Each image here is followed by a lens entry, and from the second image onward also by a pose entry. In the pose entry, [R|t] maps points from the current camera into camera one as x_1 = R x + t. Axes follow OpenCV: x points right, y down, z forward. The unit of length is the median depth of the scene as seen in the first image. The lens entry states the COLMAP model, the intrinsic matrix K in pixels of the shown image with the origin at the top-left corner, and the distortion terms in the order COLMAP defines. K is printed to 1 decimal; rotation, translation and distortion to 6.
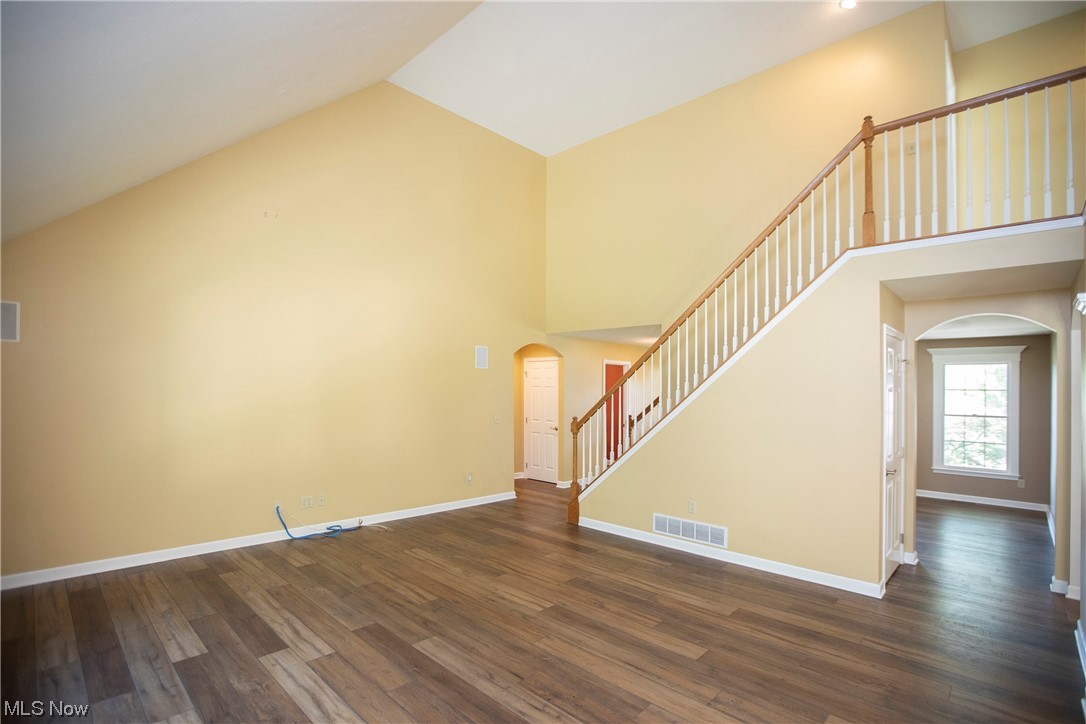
lens RADIAL K [[515.4, 0, 560.5], [0, 515.4, 390.5], [0, 0, 1]] dist [-0.049774, 0.000152]
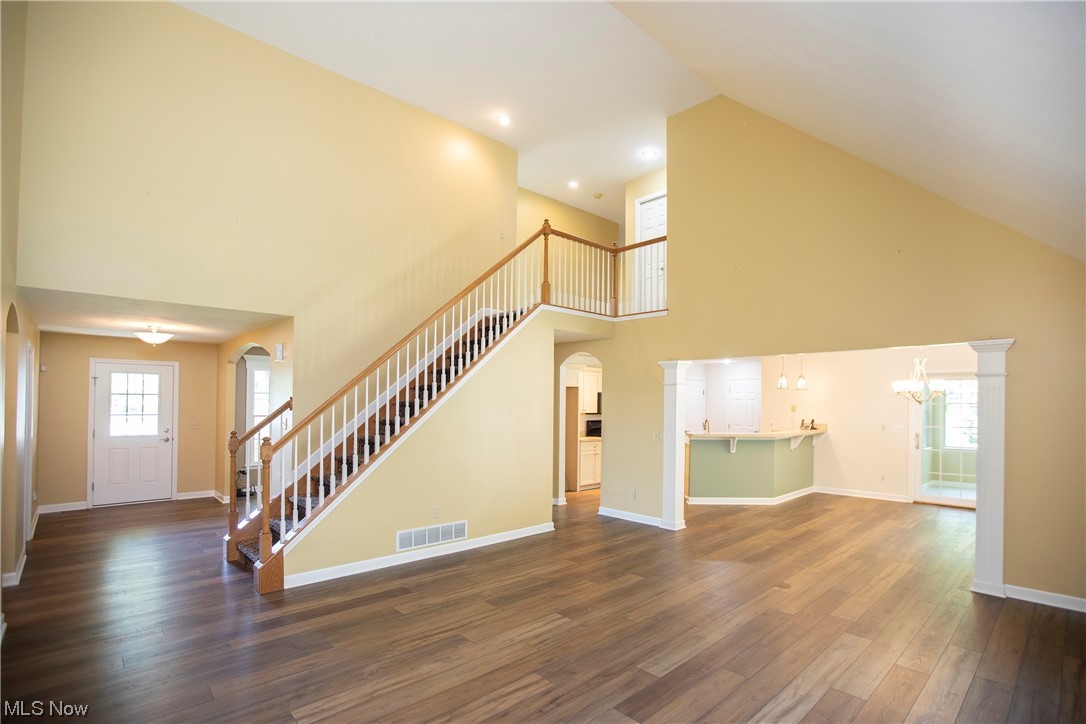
lens RADIAL K [[515.4, 0, 560.5], [0, 515.4, 390.5], [0, 0, 1]] dist [-0.049774, 0.000152]
pose [[0.046975, 0.009507, 0.998851, -0.951824], [-0.008667, 0.999921, -0.009109, -0.010383], [-0.998858, -0.008229, 0.047054, 0.881496]]
